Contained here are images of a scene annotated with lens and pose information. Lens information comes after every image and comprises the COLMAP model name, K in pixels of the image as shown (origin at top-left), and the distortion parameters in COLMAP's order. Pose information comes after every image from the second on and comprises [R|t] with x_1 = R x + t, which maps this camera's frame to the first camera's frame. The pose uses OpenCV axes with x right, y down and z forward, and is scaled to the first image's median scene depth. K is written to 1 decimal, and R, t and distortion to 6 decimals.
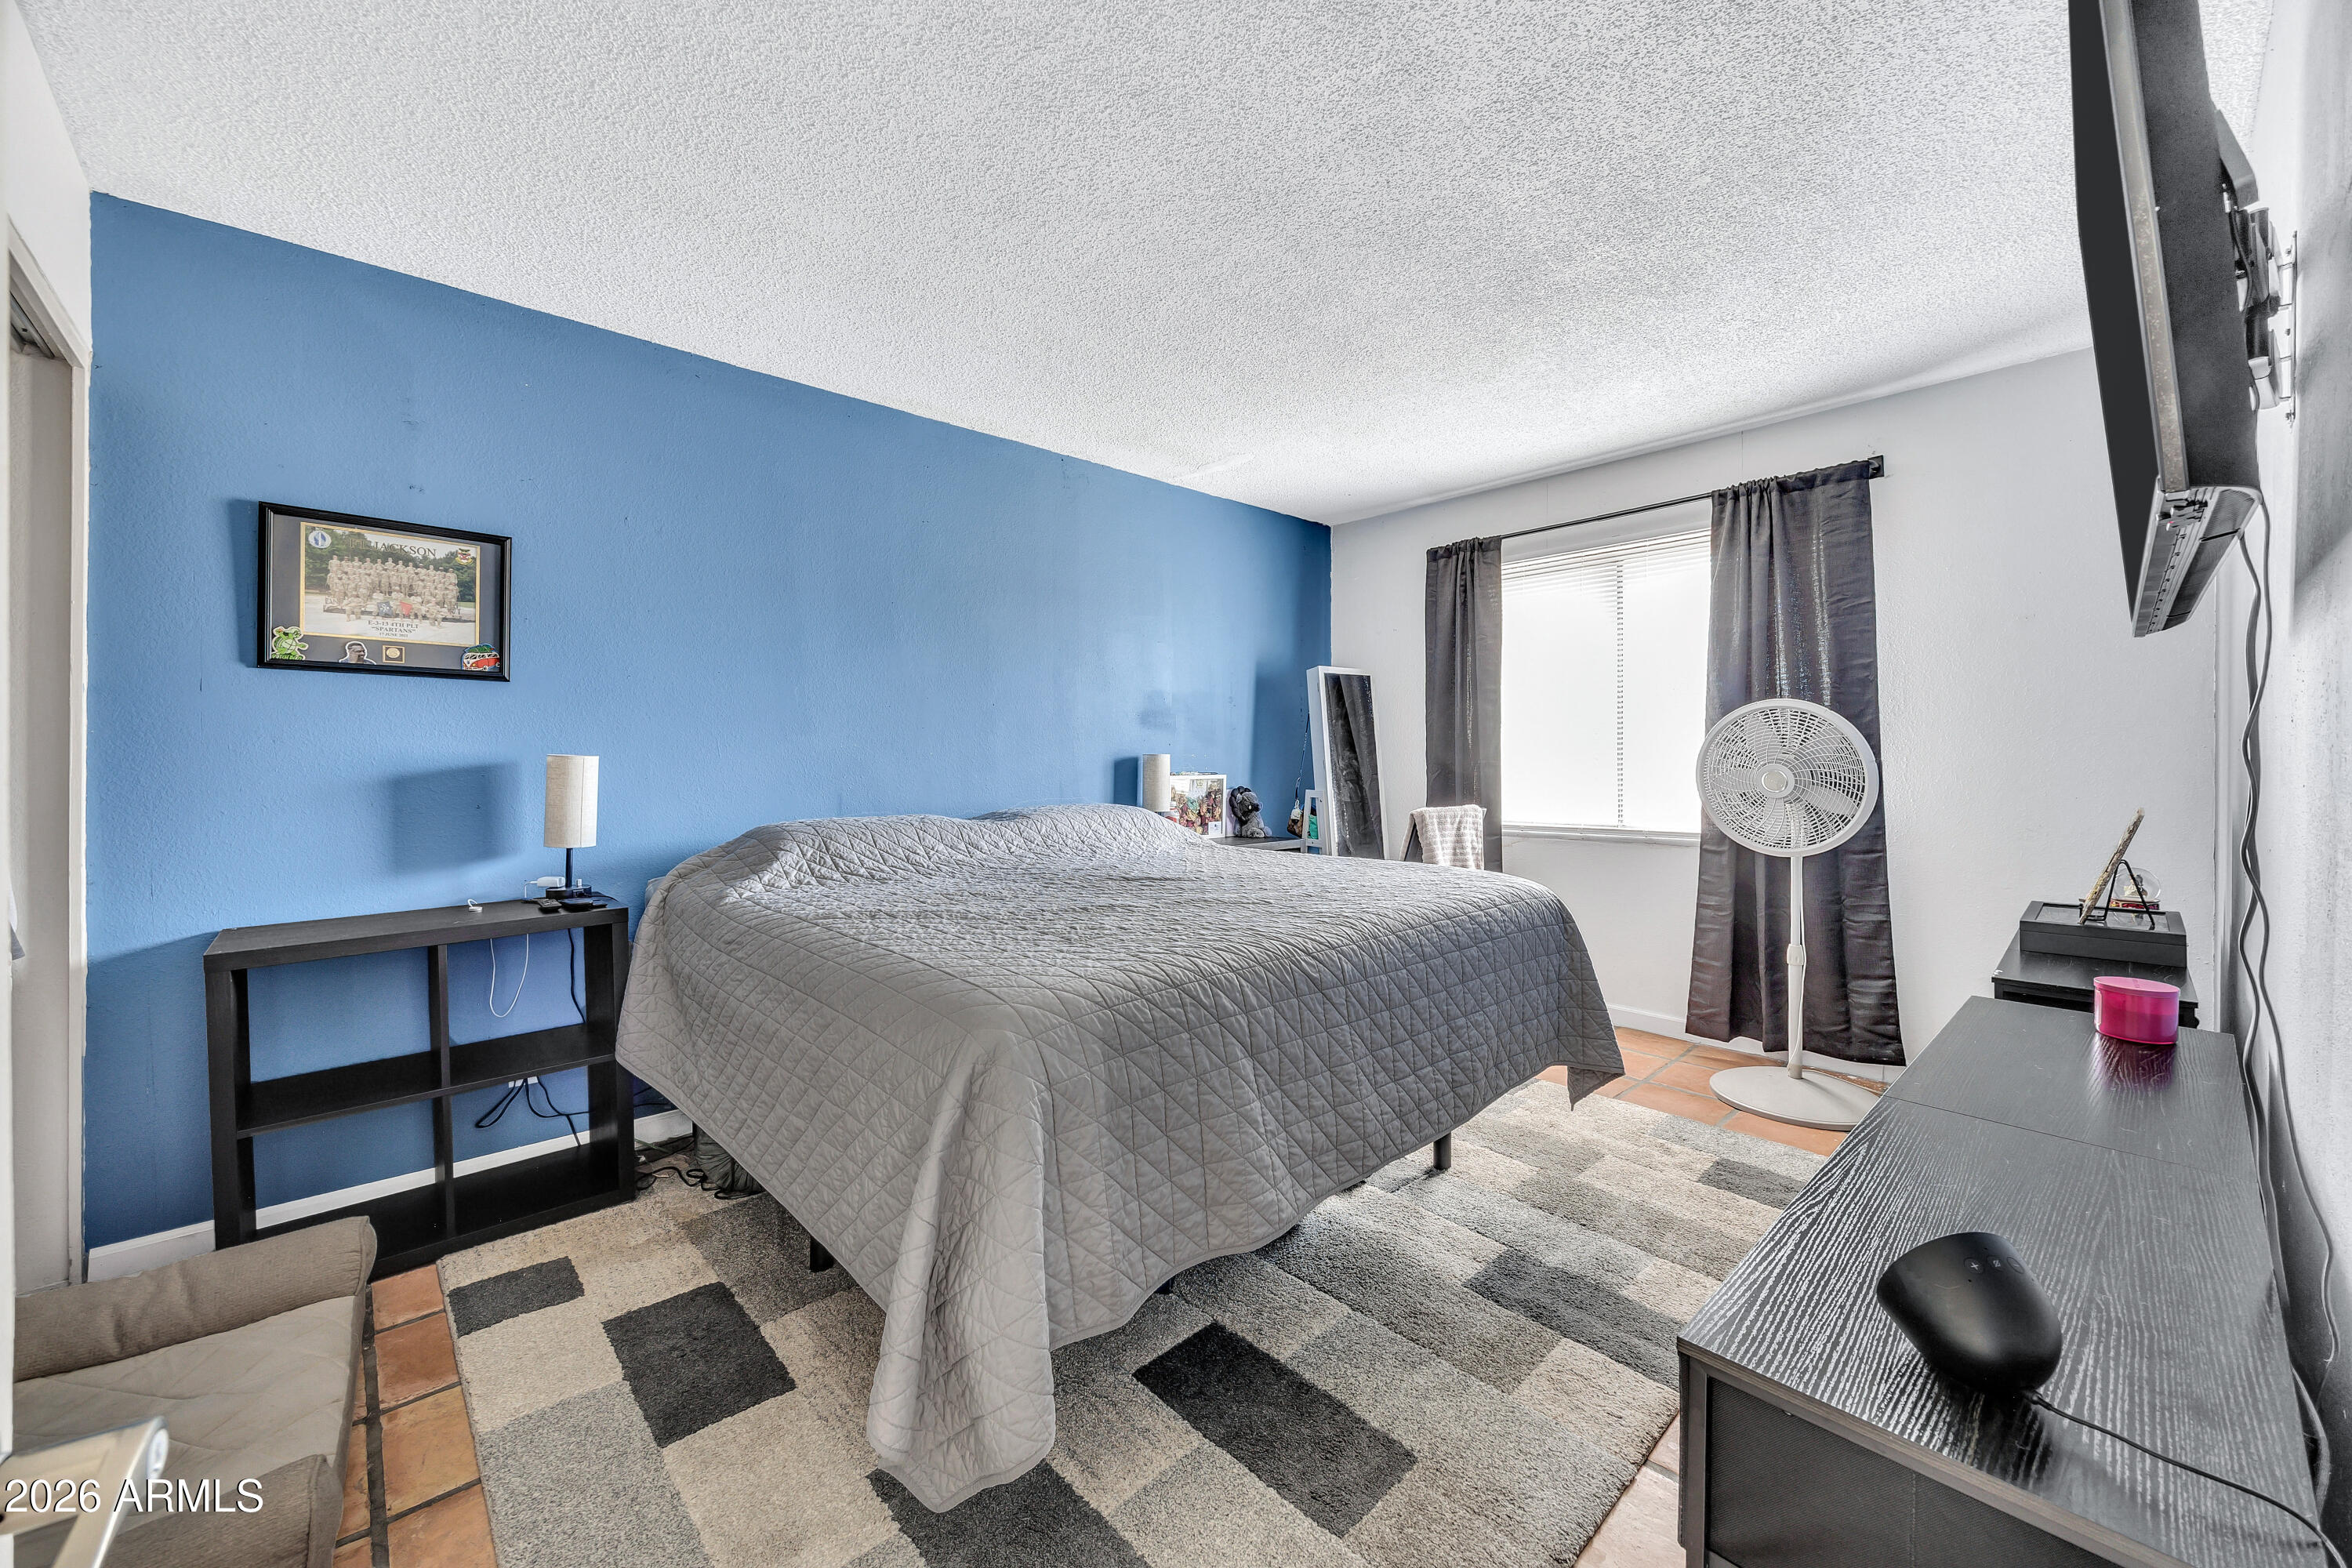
lens RADIAL K [[909.6, 0, 1177.4], [0, 909.6, 769.2], [0, 0, 1]] dist [0.000341, -0.000121]
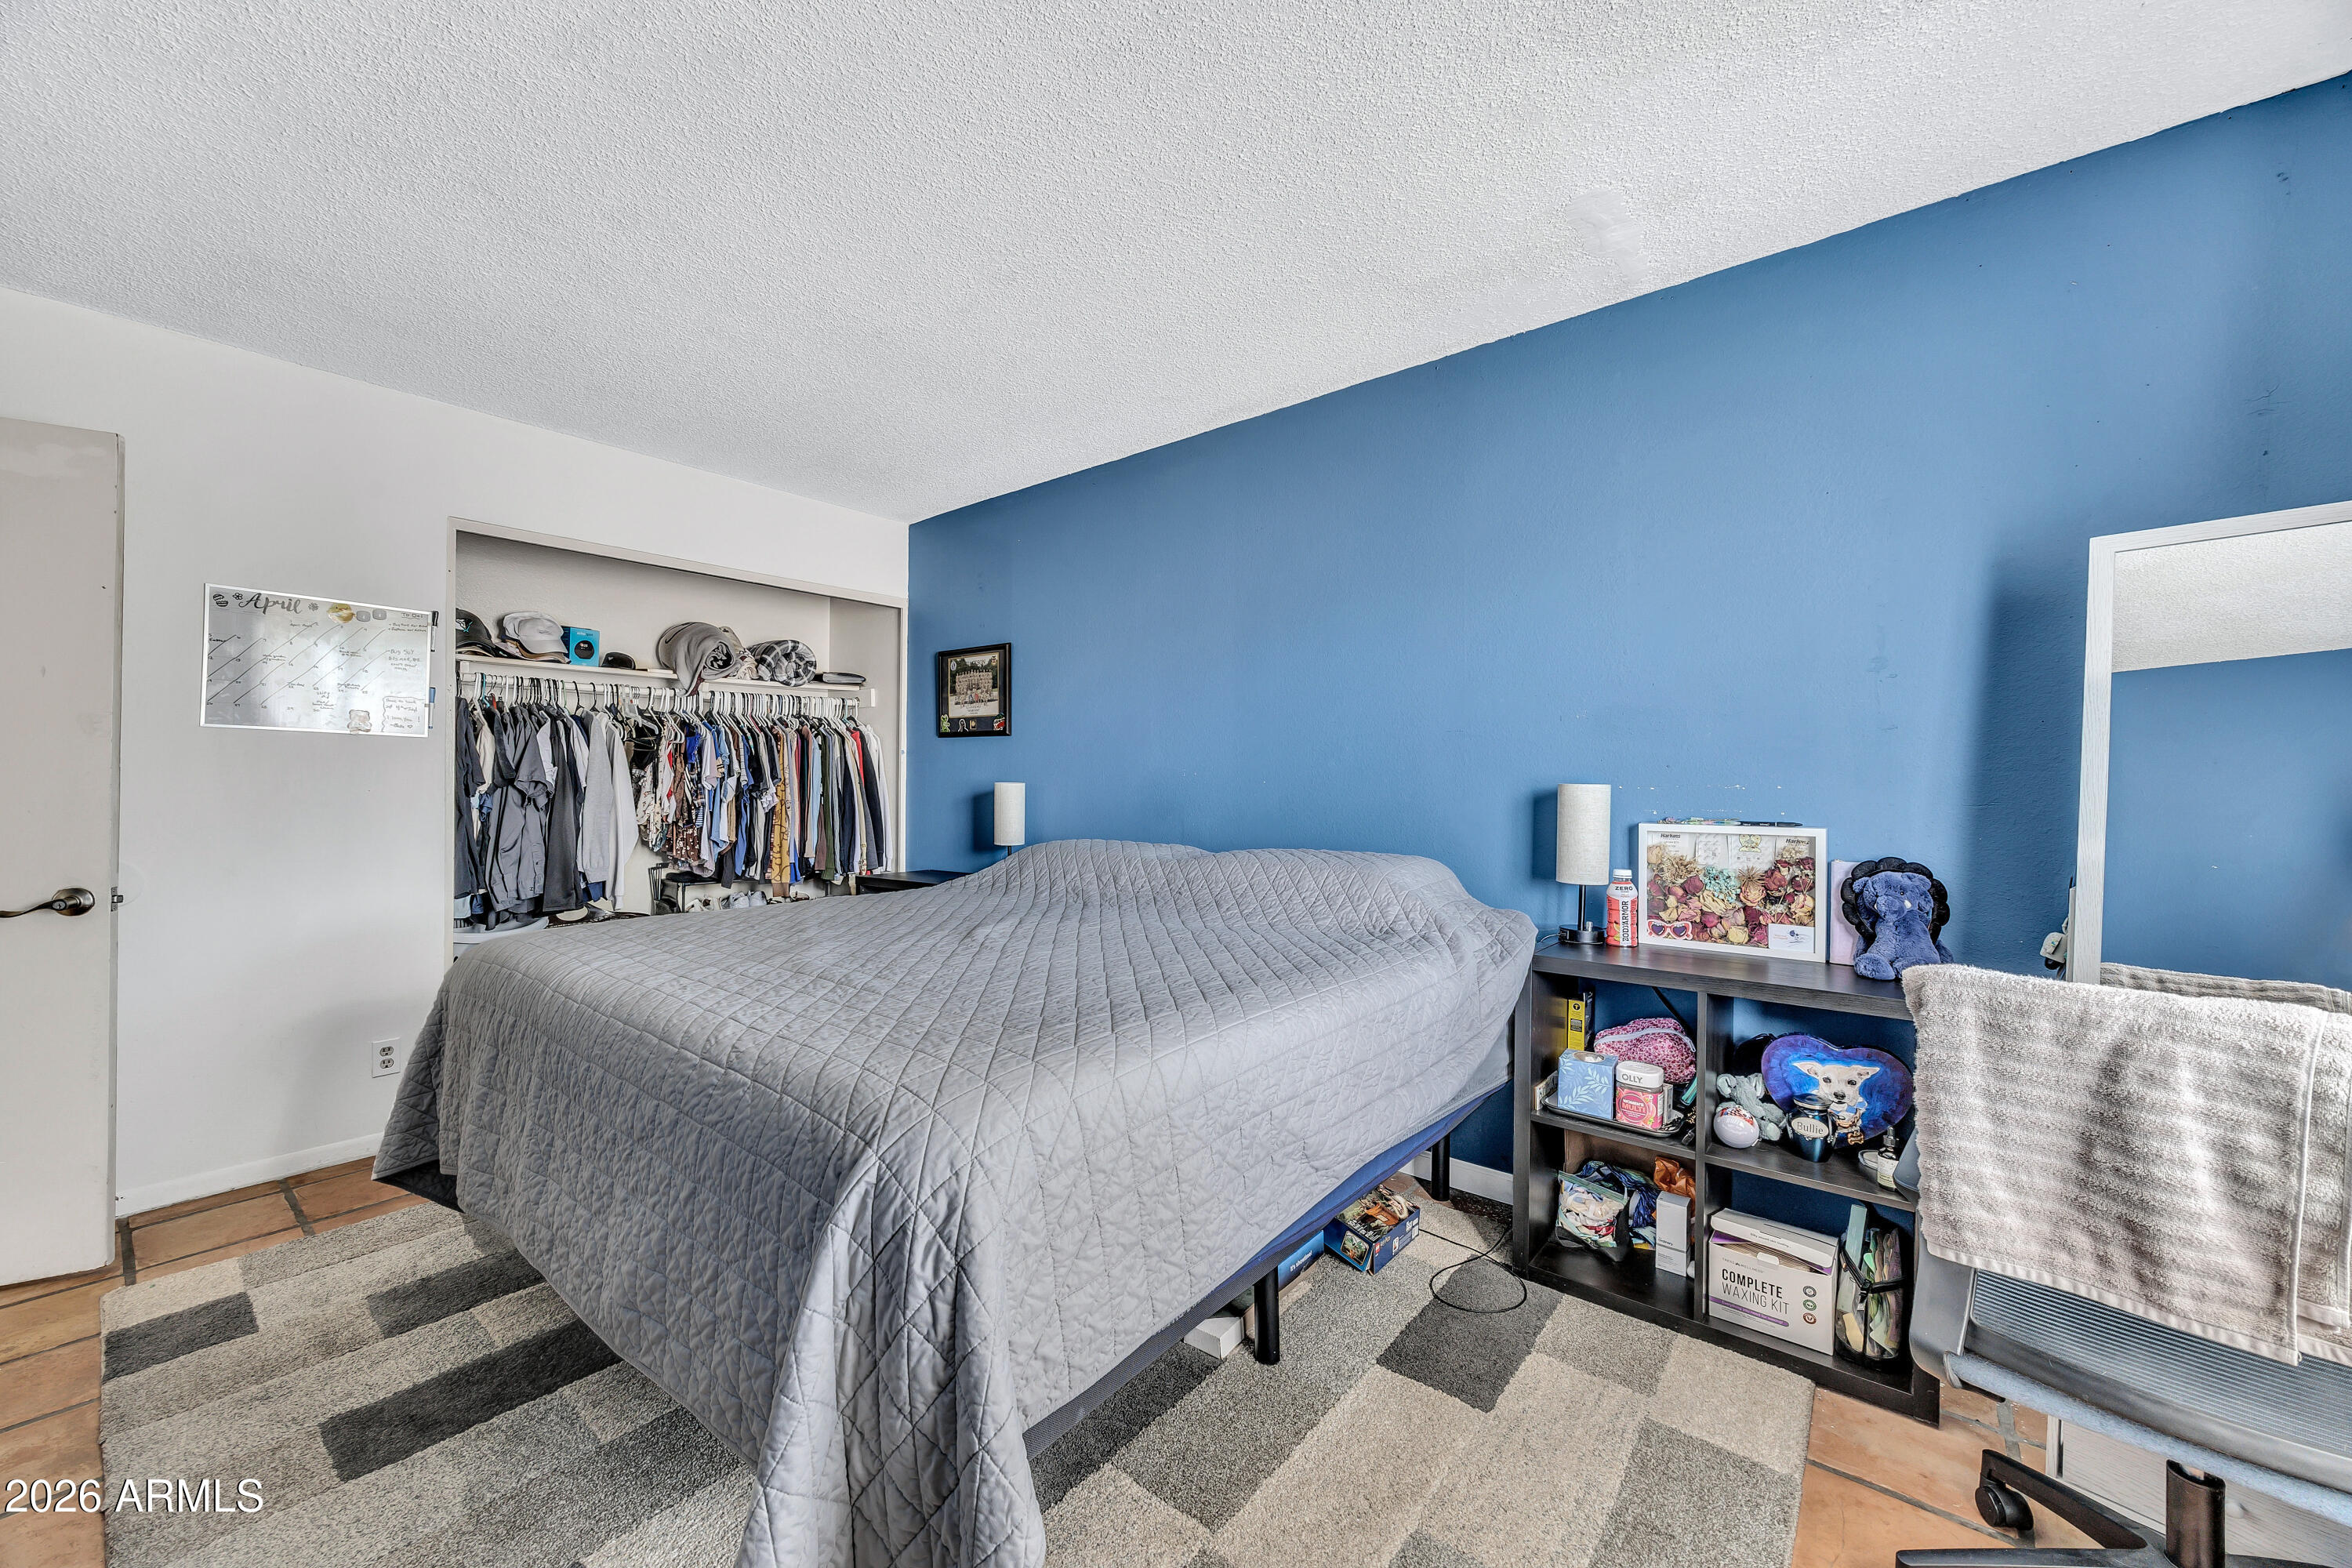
lens RADIAL K [[909.6, 0, 1177.4], [0, 909.6, 769.2], [0, 0, 1]] dist [0.000341, -0.000121]
pose [[0.132326, -0.004881, -0.991194, 0.879453], [-0.014005, 0.999879, -0.006793, -0.032539], [0.991107, 0.014780, 0.132242, 1.116252]]
